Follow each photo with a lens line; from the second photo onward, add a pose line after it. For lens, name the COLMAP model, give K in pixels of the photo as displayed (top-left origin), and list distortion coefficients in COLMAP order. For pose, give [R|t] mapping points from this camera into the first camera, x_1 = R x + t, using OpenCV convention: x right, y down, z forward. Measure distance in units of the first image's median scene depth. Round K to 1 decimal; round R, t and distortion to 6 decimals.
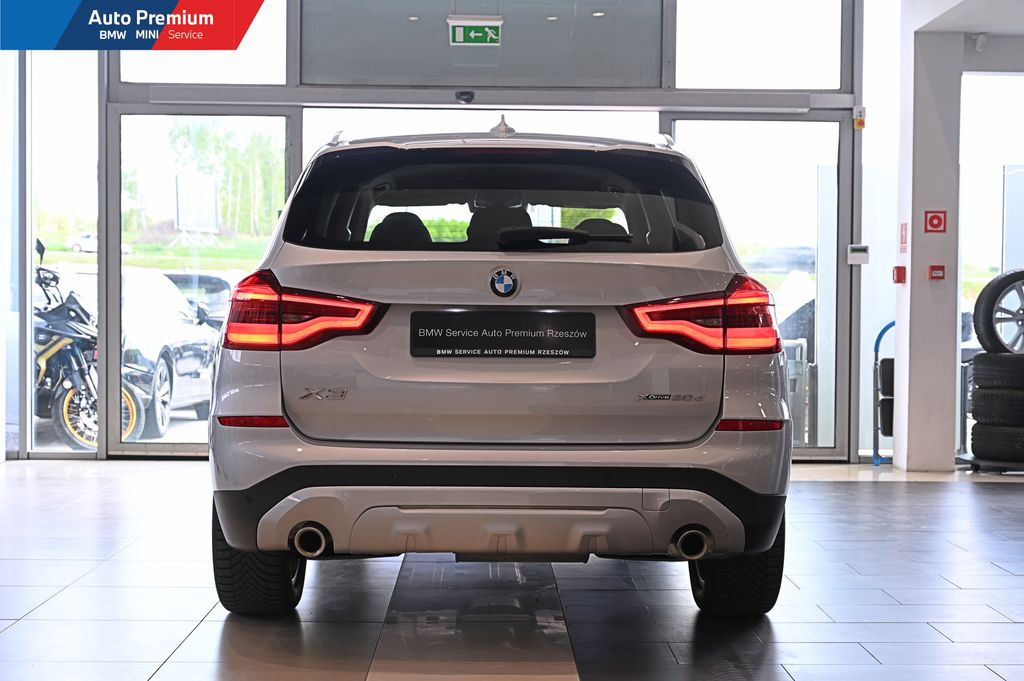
lens RADIAL K [[1552.7, 0, 521.9], [0, 1552.7, 348.0], [0, 0, 1]] dist [0.003056, 0.000000]
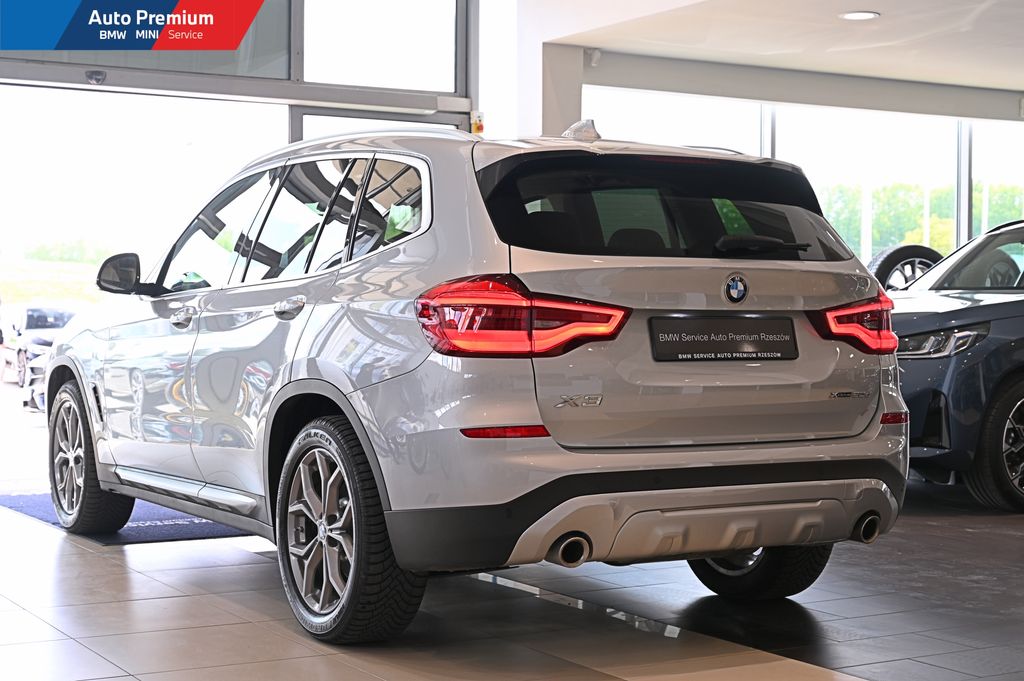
lens RADIAL K [[1657.3, 0, 518.8], [0, 1657.3, 340.9], [0, 0, 1]] dist [-0.001854, 0.000000]
pose [[0.873881, -0.012317, 0.485984, -0.663448], [0.015391, 0.999879, -0.002334, -0.006646], [-0.485897, 0.009519, 0.873964, 0.102683]]
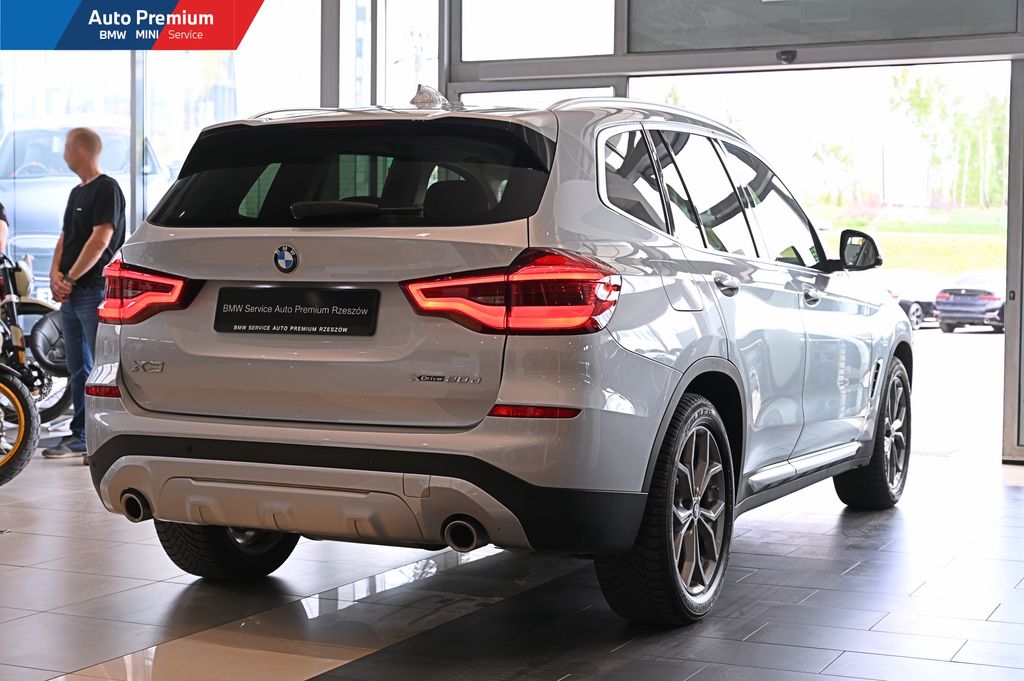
lens RADIAL K [[1657.3, 0, 521.7], [0, 1657.3, 332.3], [0, 0, 1]] dist [-0.001854, 0.000000]
pose [[0.900300, 0.014921, -0.435013, 0.574033], [-0.014187, 0.999887, 0.004936, -0.002261], [0.435038, 0.001728, 0.900411, 0.110659]]
